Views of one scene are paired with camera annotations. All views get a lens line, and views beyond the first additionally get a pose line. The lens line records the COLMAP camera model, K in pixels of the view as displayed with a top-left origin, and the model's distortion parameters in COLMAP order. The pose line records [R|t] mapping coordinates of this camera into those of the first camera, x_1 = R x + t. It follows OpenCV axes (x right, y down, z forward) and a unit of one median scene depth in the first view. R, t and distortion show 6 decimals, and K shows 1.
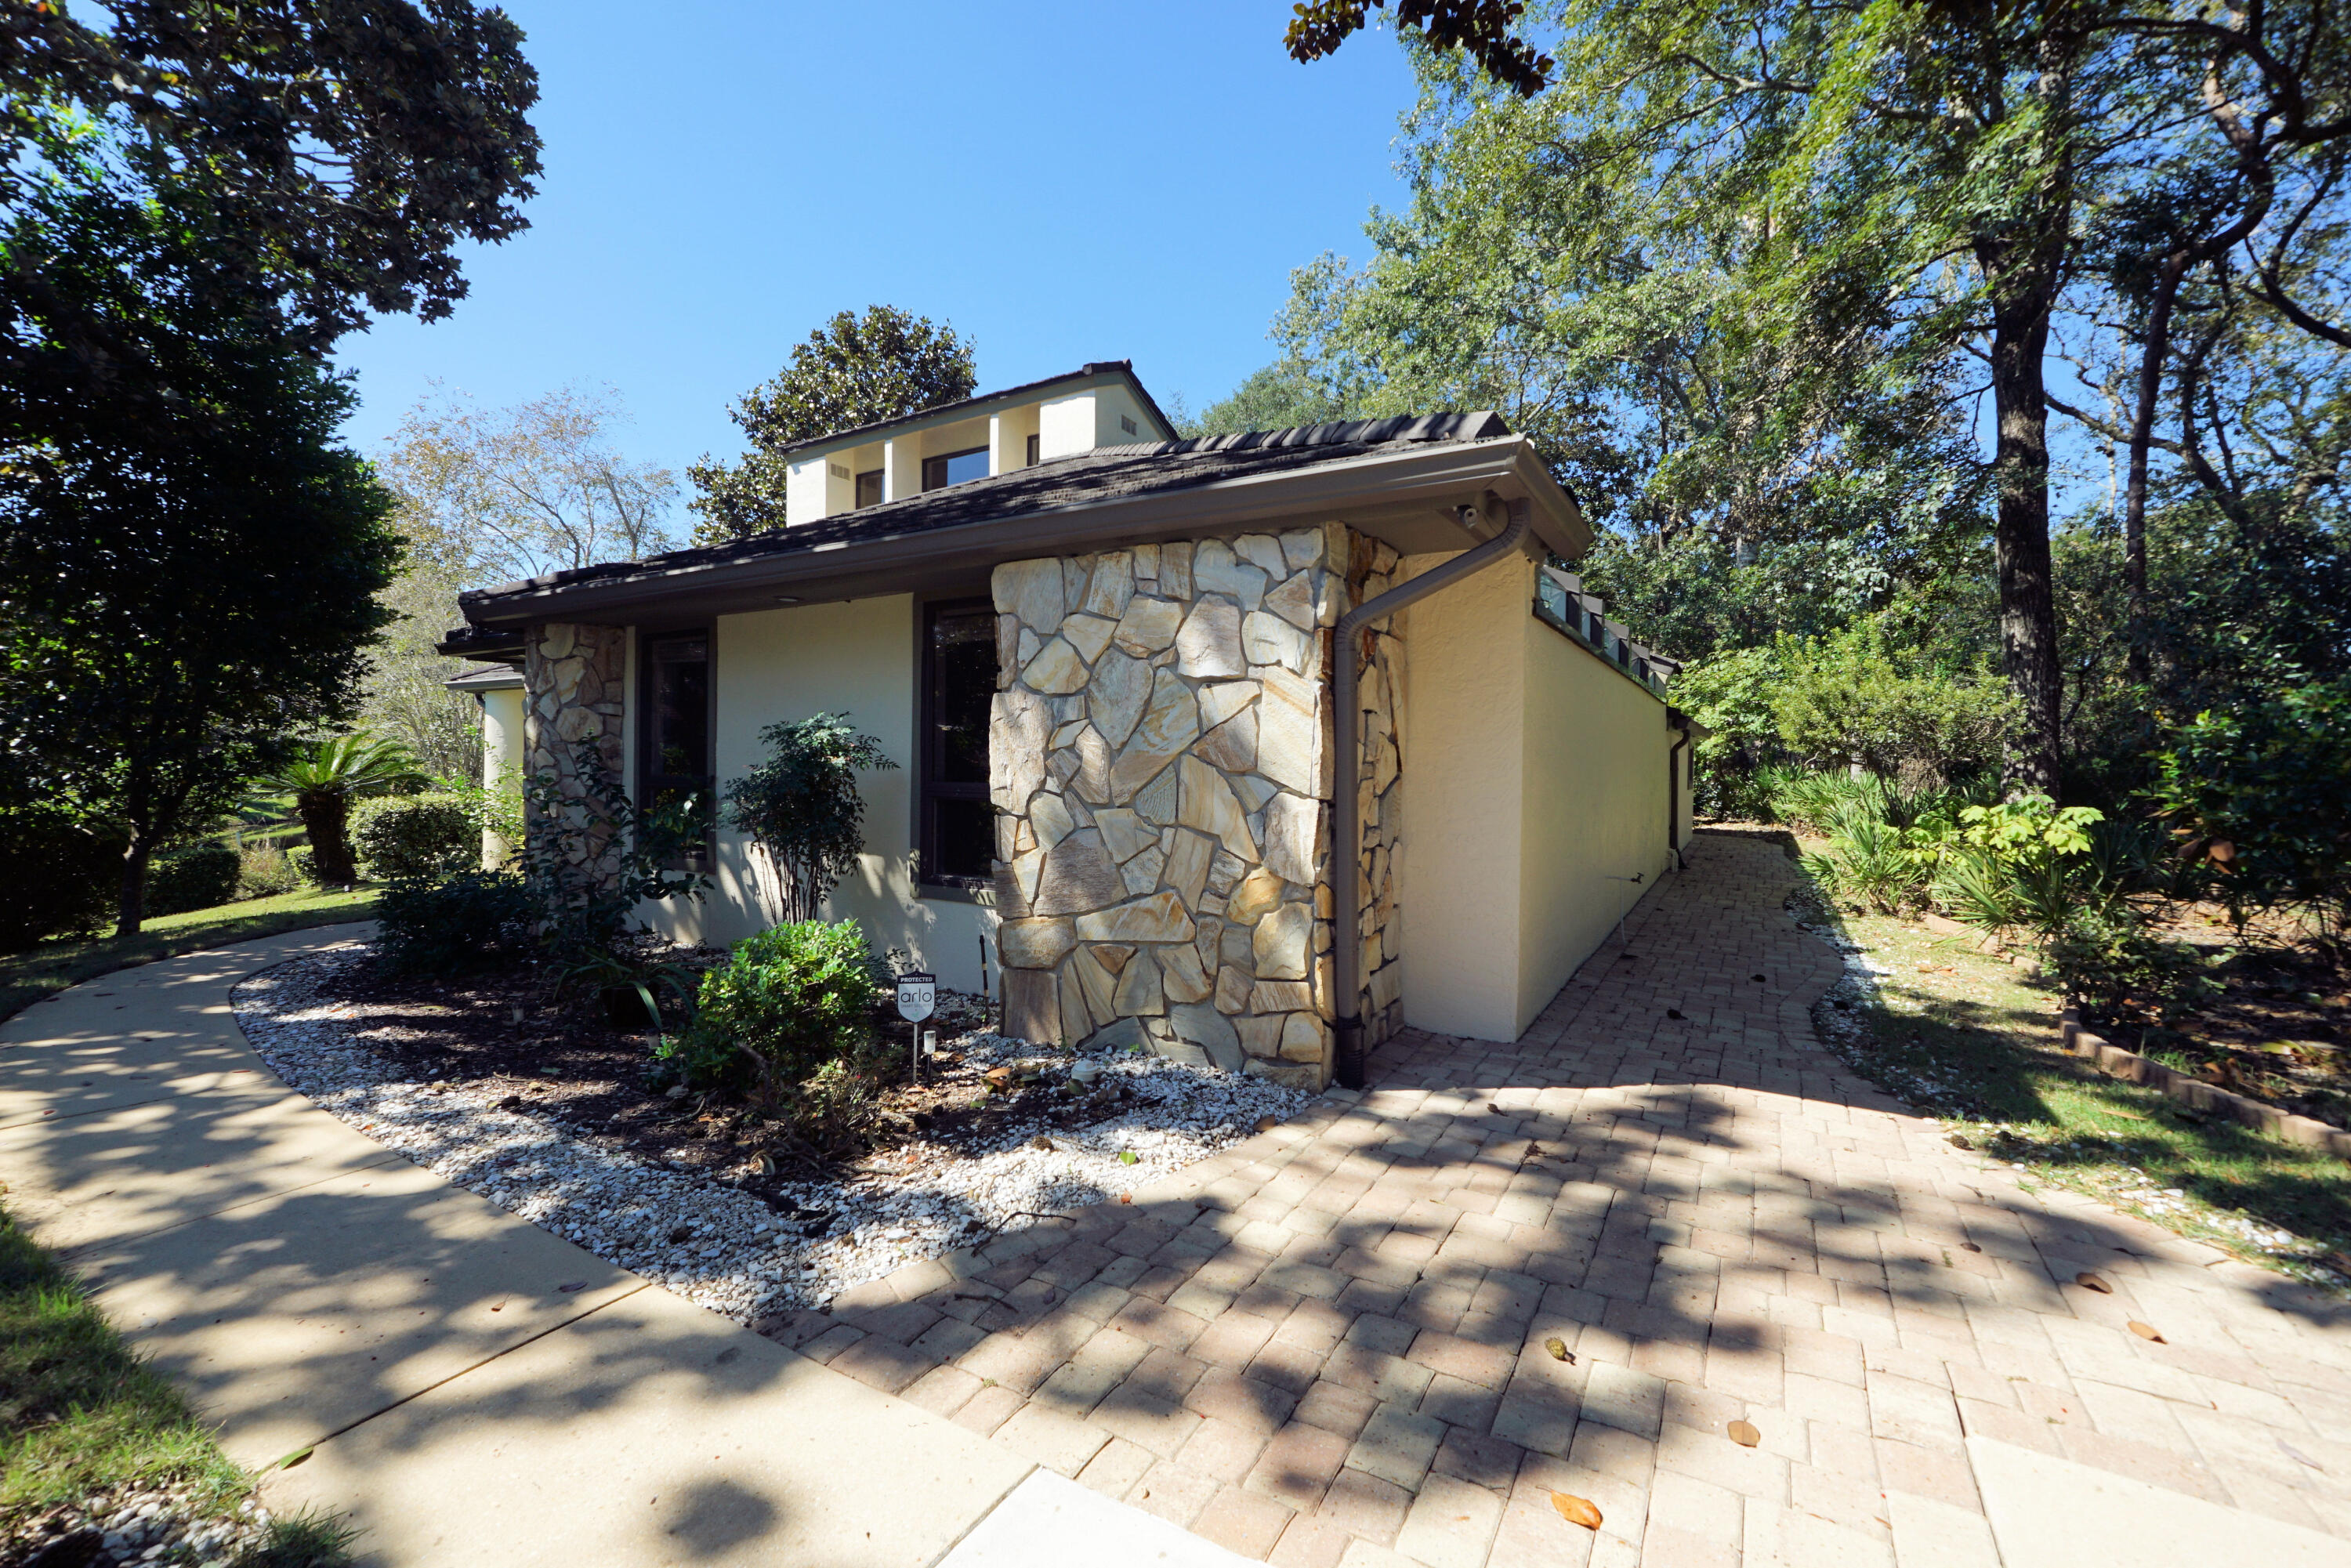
lens RADIAL K [[986.8, 0, 1175.5], [0, 986.8, 784.0], [0, 0, 1]] dist [0.000578, 0.000054]
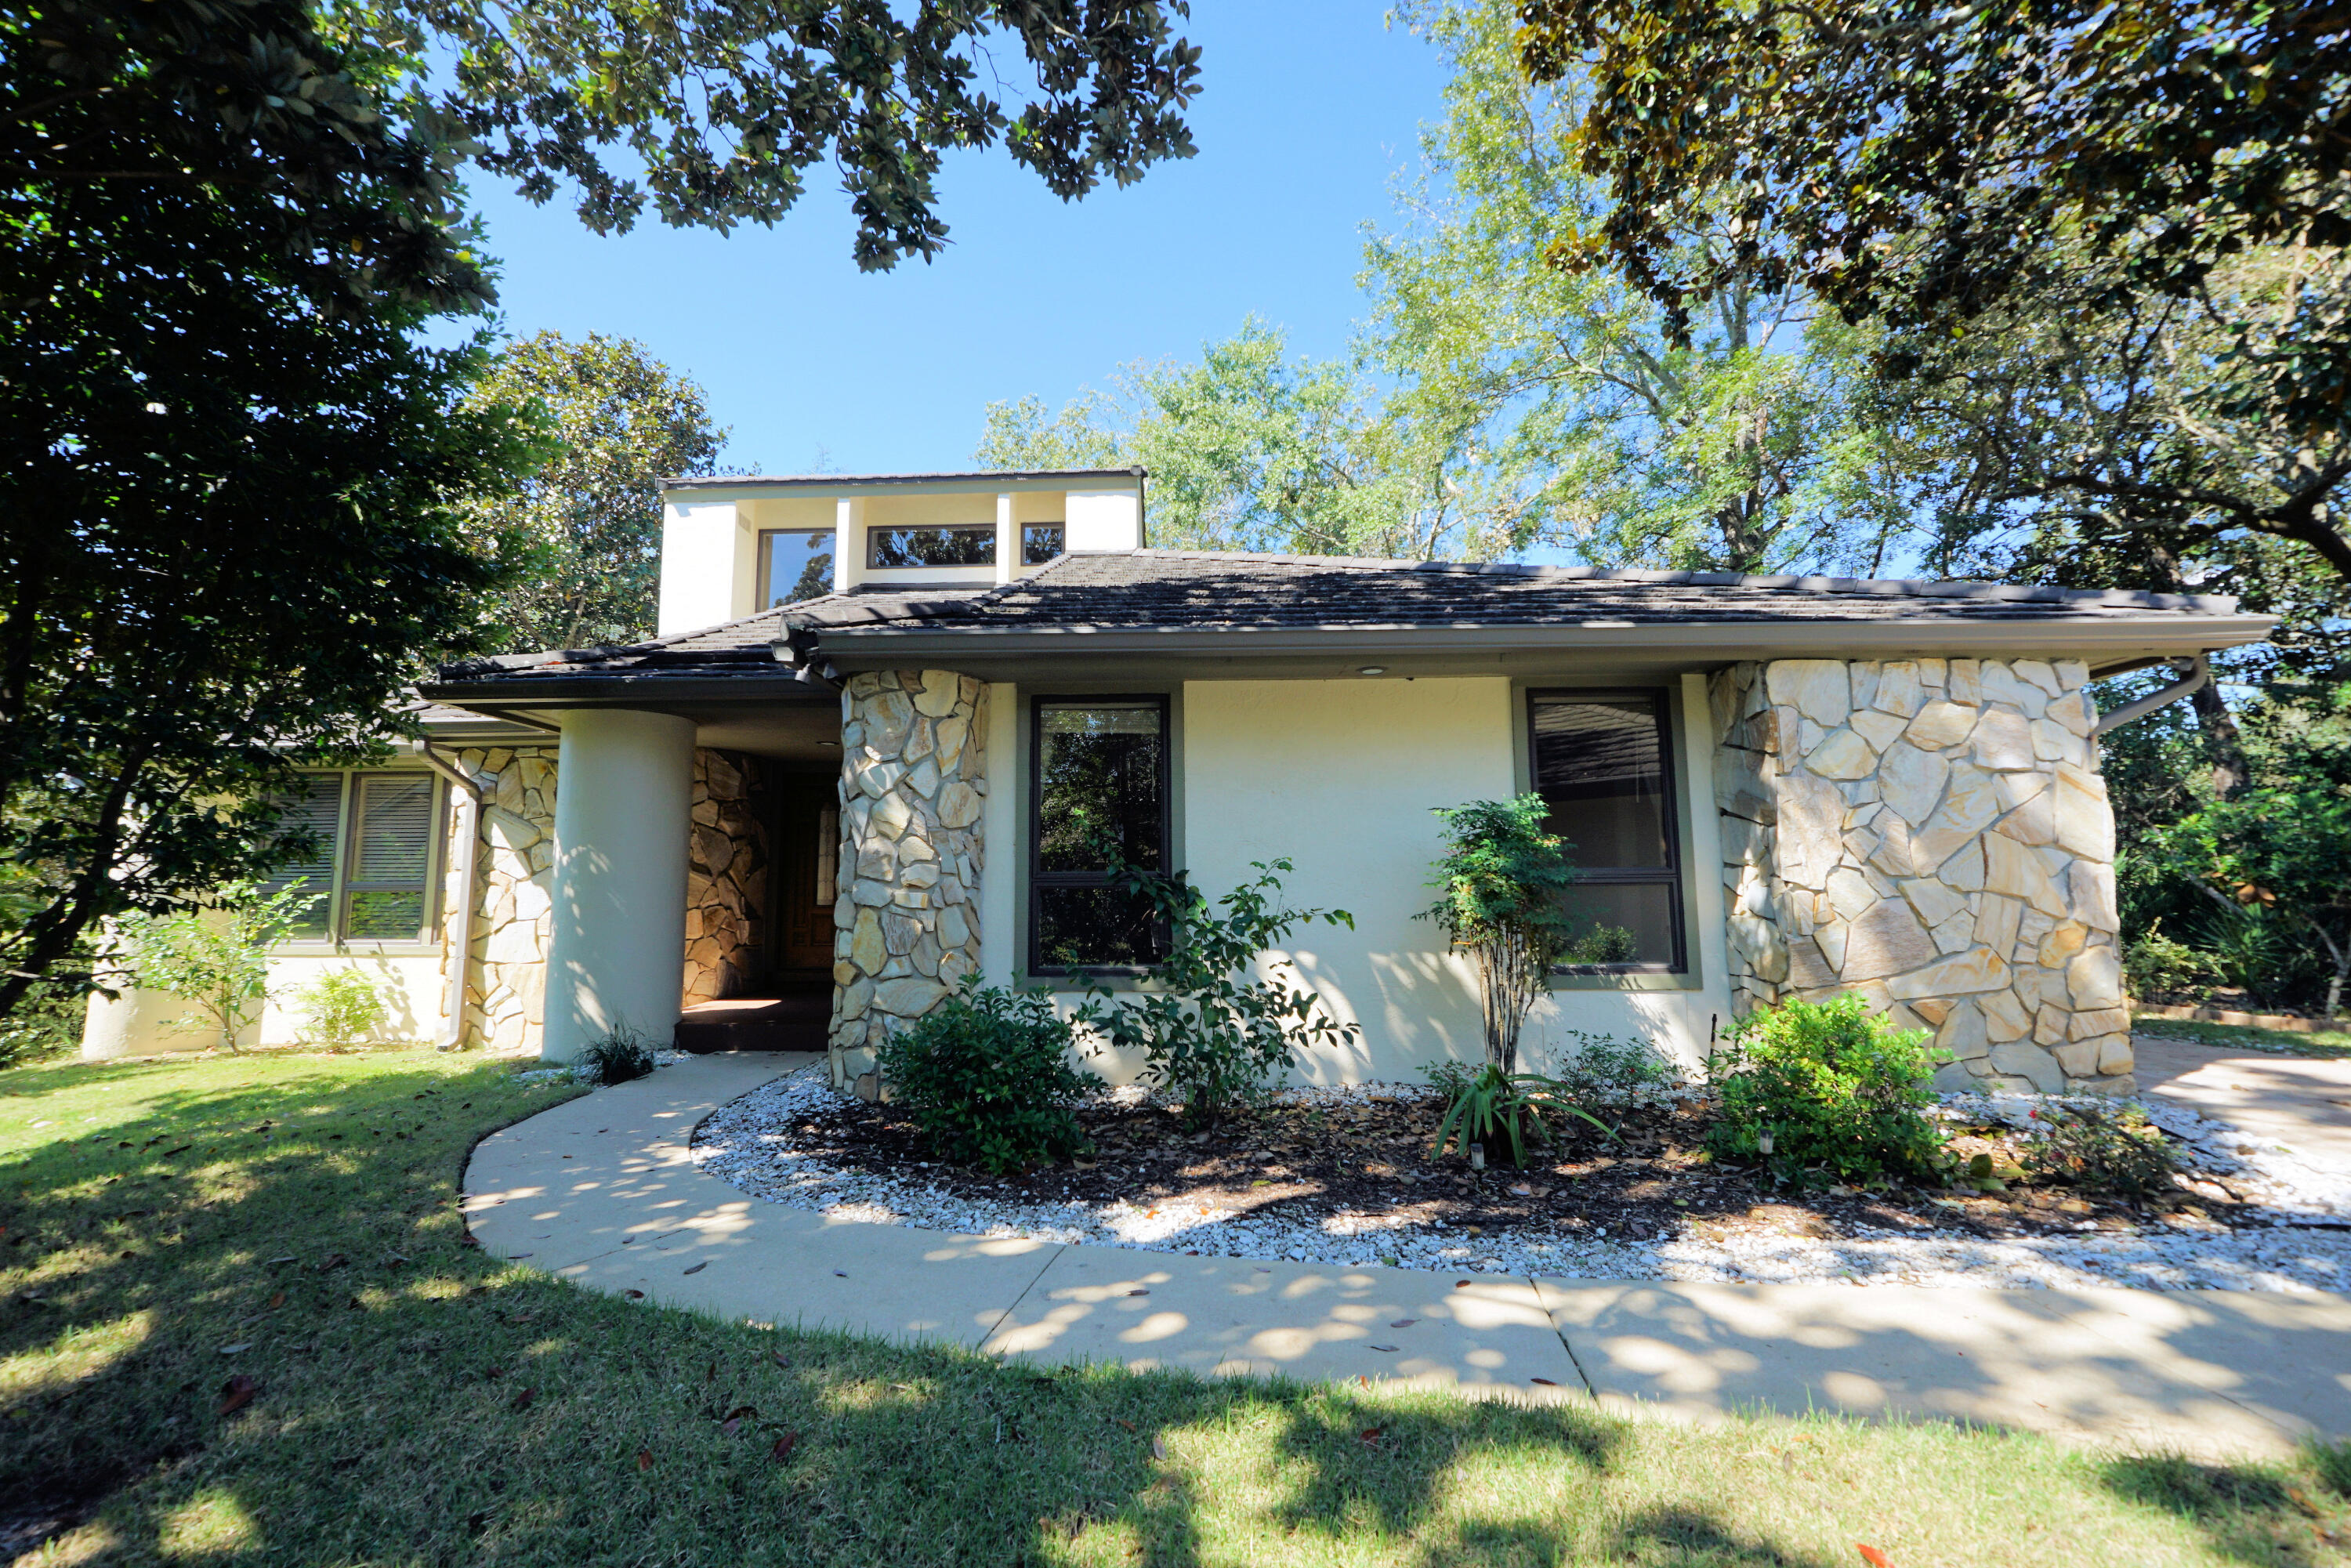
lens RADIAL K [[951.3, 0, 1150.7], [0, 951.3, 778.4], [0, 0, 1]] dist [-0.001619, -0.000227]
pose [[0.862626, 0.037246, 0.504469, -1.477237], [0.025475, 0.992821, -0.116865, 0.016229], [-0.505200, 0.113663, 0.855485, 0.516523]]
